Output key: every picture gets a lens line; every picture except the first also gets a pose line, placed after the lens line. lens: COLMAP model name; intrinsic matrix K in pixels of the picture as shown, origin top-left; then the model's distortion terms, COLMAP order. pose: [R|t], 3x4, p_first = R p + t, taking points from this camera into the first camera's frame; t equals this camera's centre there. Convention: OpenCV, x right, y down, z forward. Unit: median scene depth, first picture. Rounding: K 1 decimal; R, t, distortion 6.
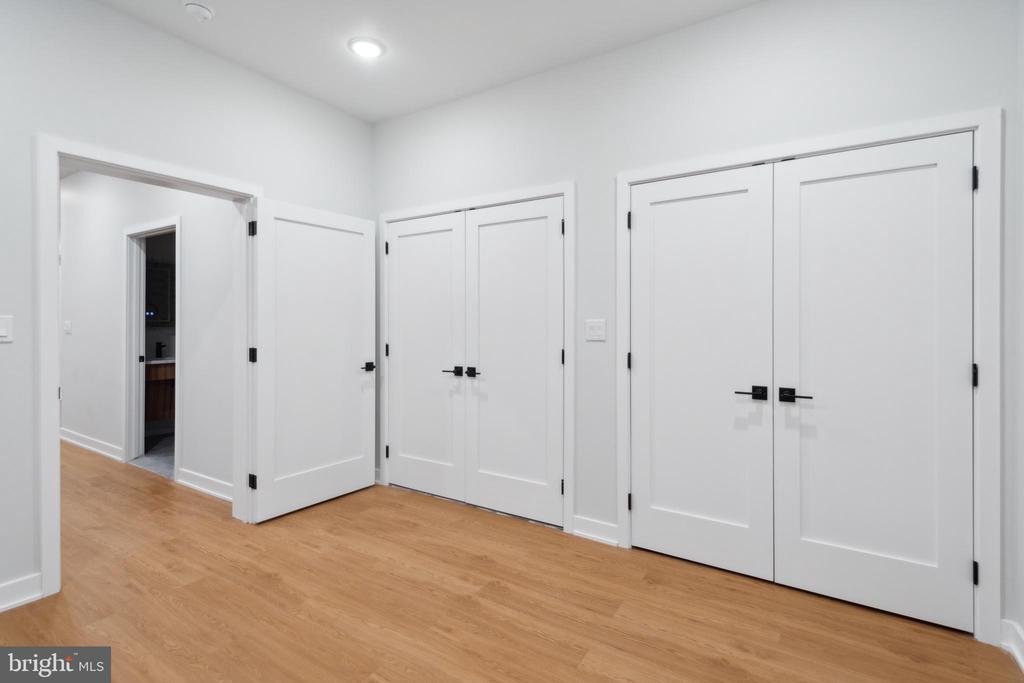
lens RADIAL K [[494.7, 0, 510.0], [0, 494.7, 324.3], [0, 0, 1]] dist [0.020218, -0.007359]
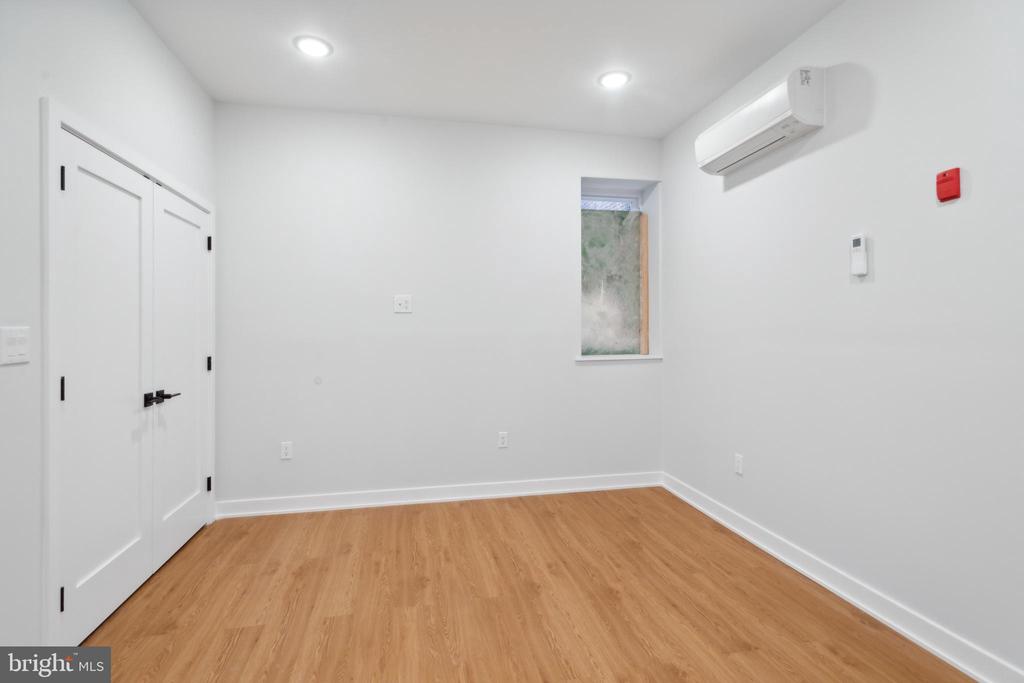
lens RADIAL K [[494.7, 0, 506.7], [0, 494.7, 335.4], [0, 0, 1]] dist [0.020218, -0.007359]
pose [[-0.707072, -0.007381, 0.707103, -0.653202], [-0.002573, 0.999966, 0.007865, -0.005431], [-0.707137, 0.003742, -0.707067, 1.044912]]
